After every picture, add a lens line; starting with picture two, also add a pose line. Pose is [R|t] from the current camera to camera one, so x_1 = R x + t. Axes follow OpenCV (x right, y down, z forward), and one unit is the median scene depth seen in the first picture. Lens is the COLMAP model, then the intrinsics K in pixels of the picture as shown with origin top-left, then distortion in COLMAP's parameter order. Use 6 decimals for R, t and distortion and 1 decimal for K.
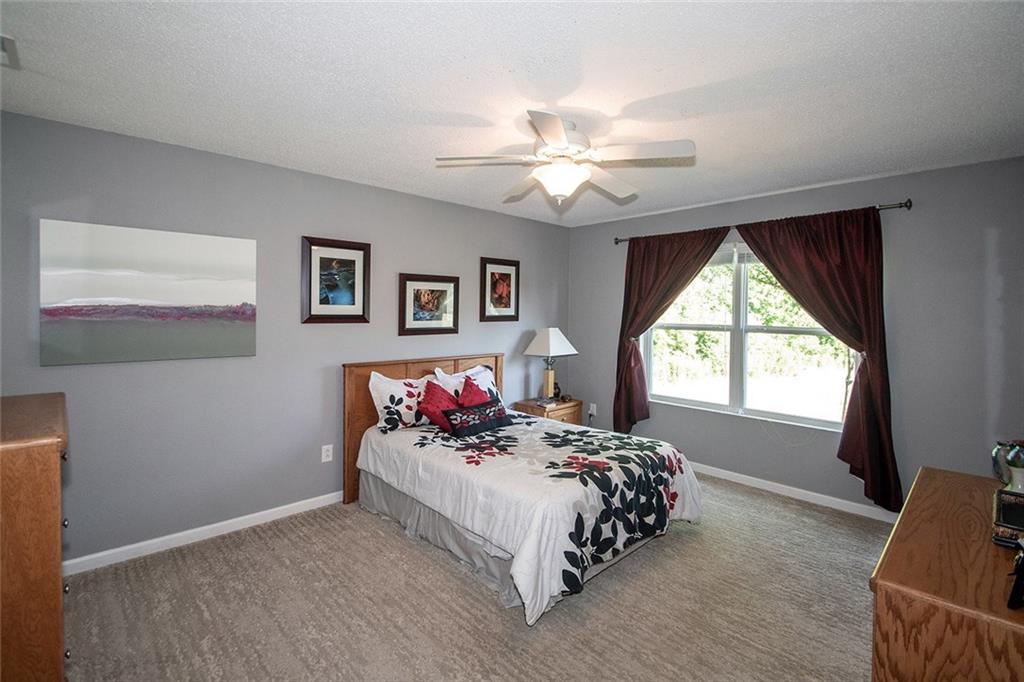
lens RADIAL K [[448.3, 0, 513.9], [0, 448.3, 314.2], [0, 0, 1]] dist [0.006378, -0.011408]
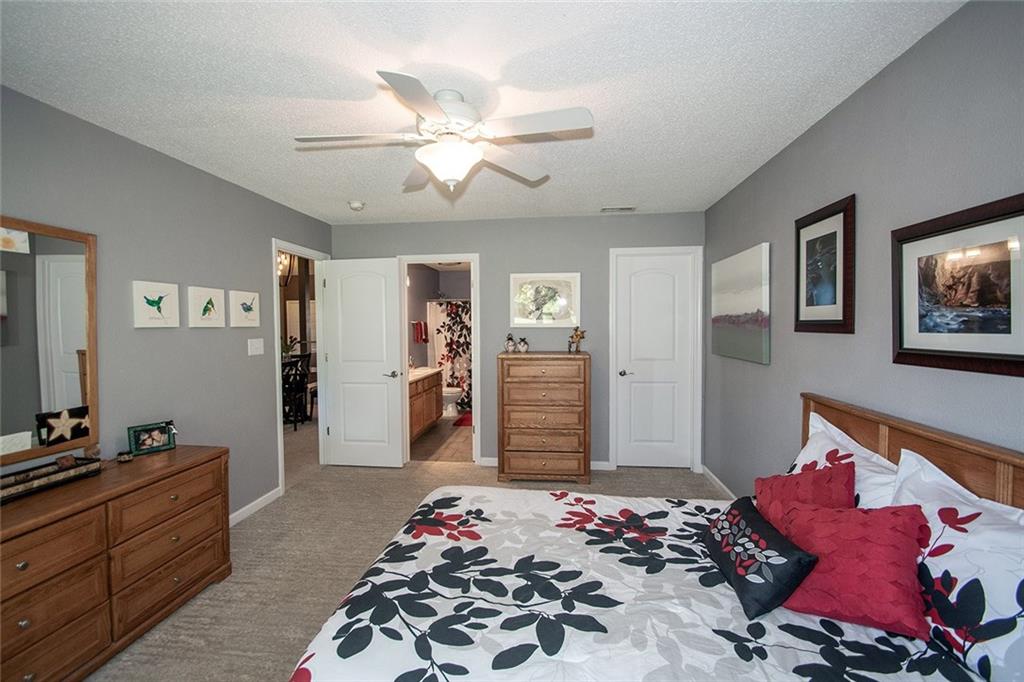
lens RADIAL K [[448.3, 0, 512.6], [0, 448.3, 338.7], [0, 0, 1]] dist [0.006378, -0.011408]
pose [[-0.765116, 0.022290, -0.643506, 0.390333], [0.002961, 0.999512, 0.031101, 0.006934], [0.643885, 0.021891, -0.764809, 1.190269]]
